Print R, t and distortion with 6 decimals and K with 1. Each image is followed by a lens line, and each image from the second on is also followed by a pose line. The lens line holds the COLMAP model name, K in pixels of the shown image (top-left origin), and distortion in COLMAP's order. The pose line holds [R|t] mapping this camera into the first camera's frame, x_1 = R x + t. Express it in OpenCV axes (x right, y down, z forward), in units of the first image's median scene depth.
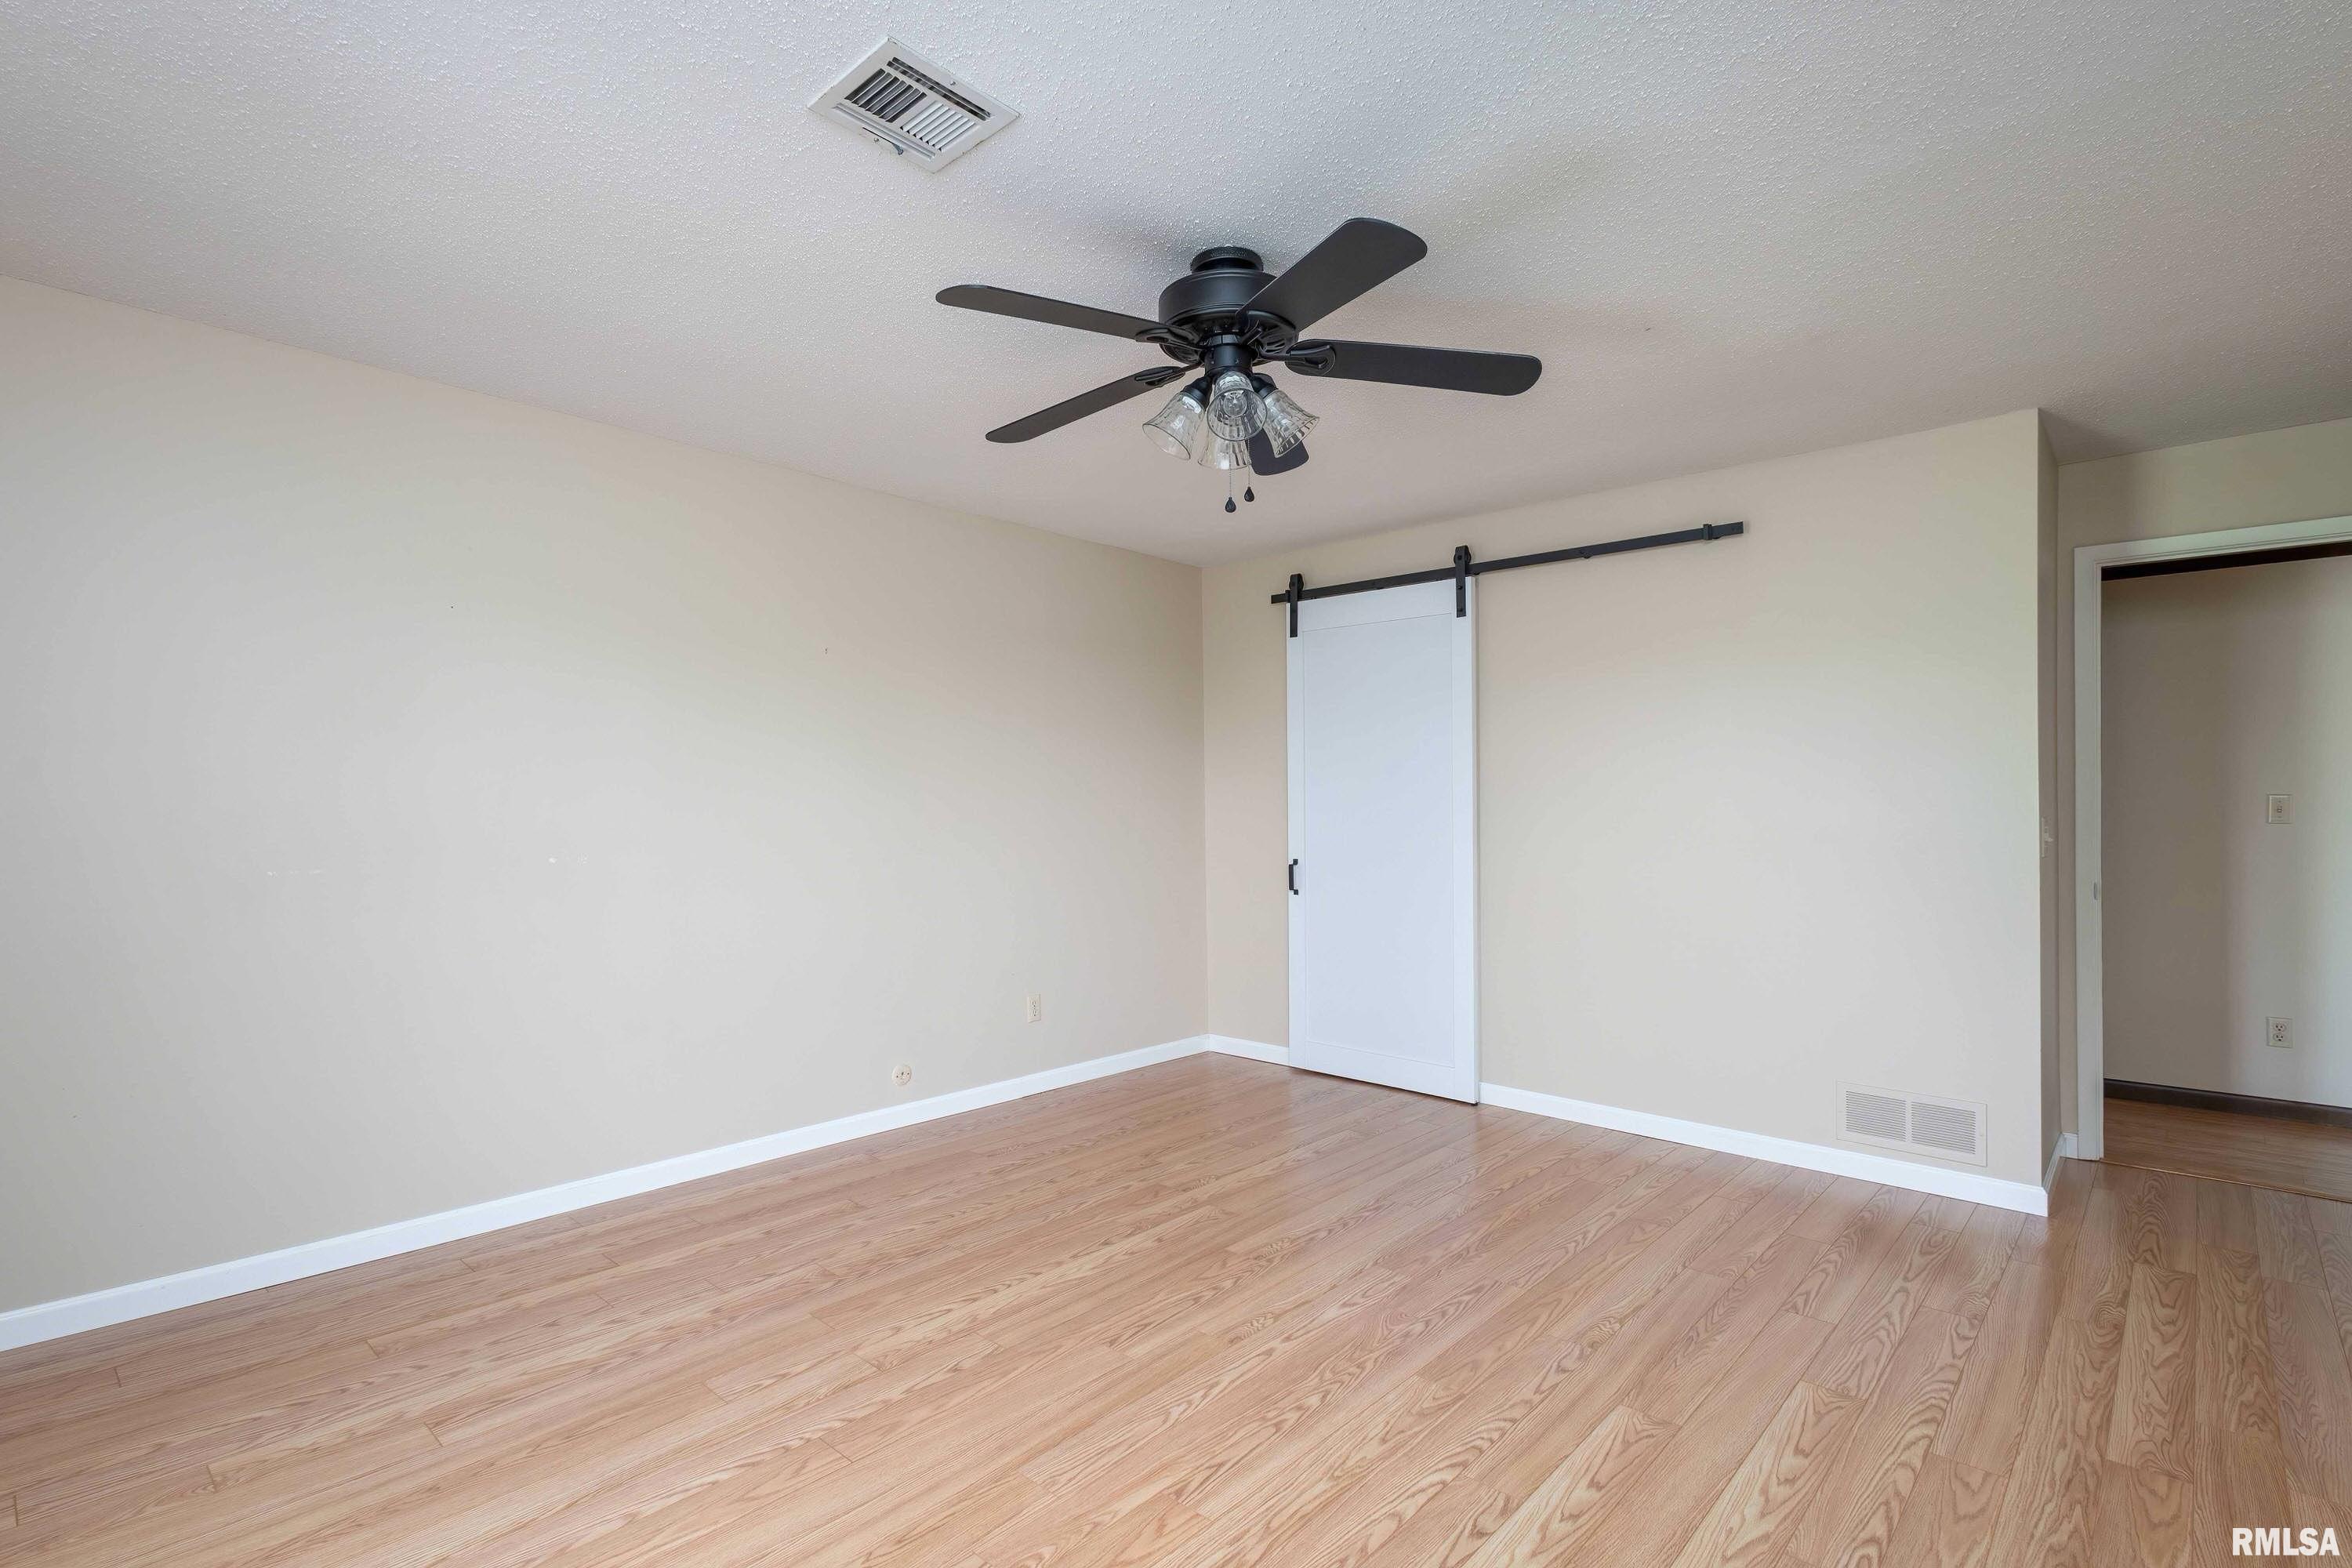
lens RADIAL K [[1095.2, 0, 1176.9], [0, 1095.2, 789.4], [0, 0, 1]] dist [0.008938, -0.001079]
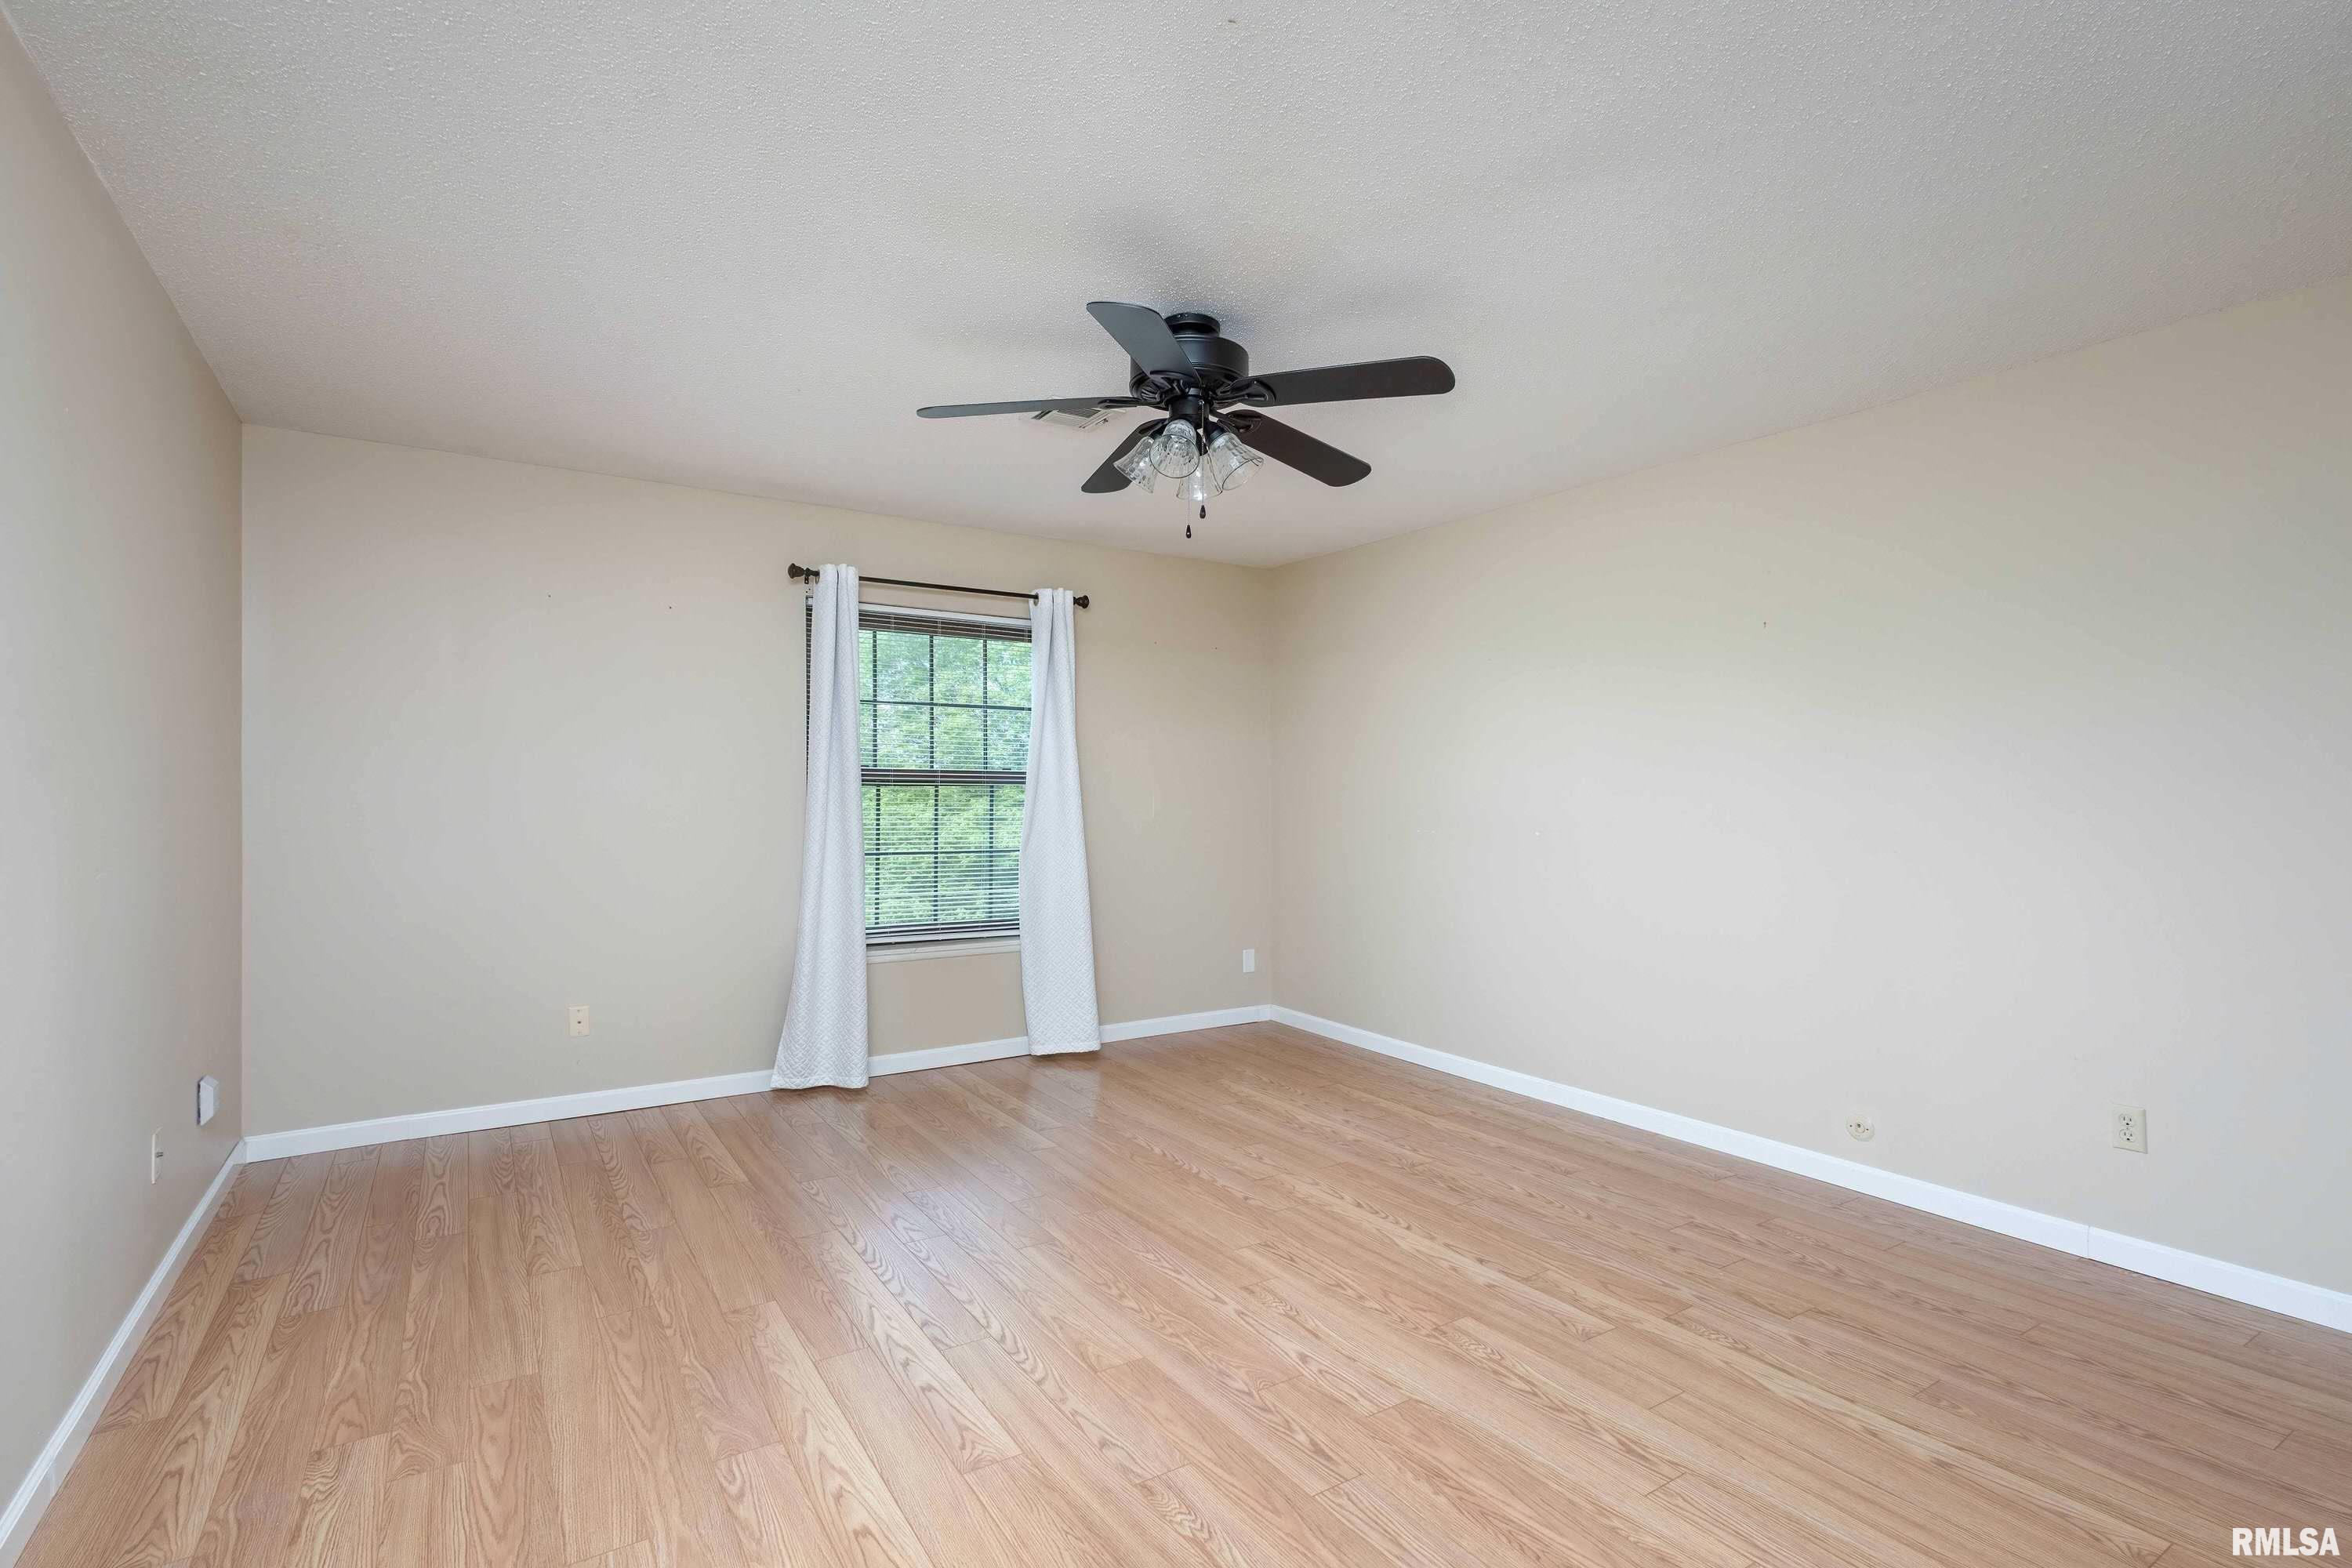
lens RADIAL K [[1095.2, 0, 1174.6], [0, 1095.2, 789.9], [0, 0, 1]] dist [0.008938, -0.001079]
pose [[-0.247565, -0.003454, -0.968865, 0.944646], [0.011207, 0.999917, -0.006428, 0.016466], [0.968806, -0.012449, -0.247506, 1.022236]]
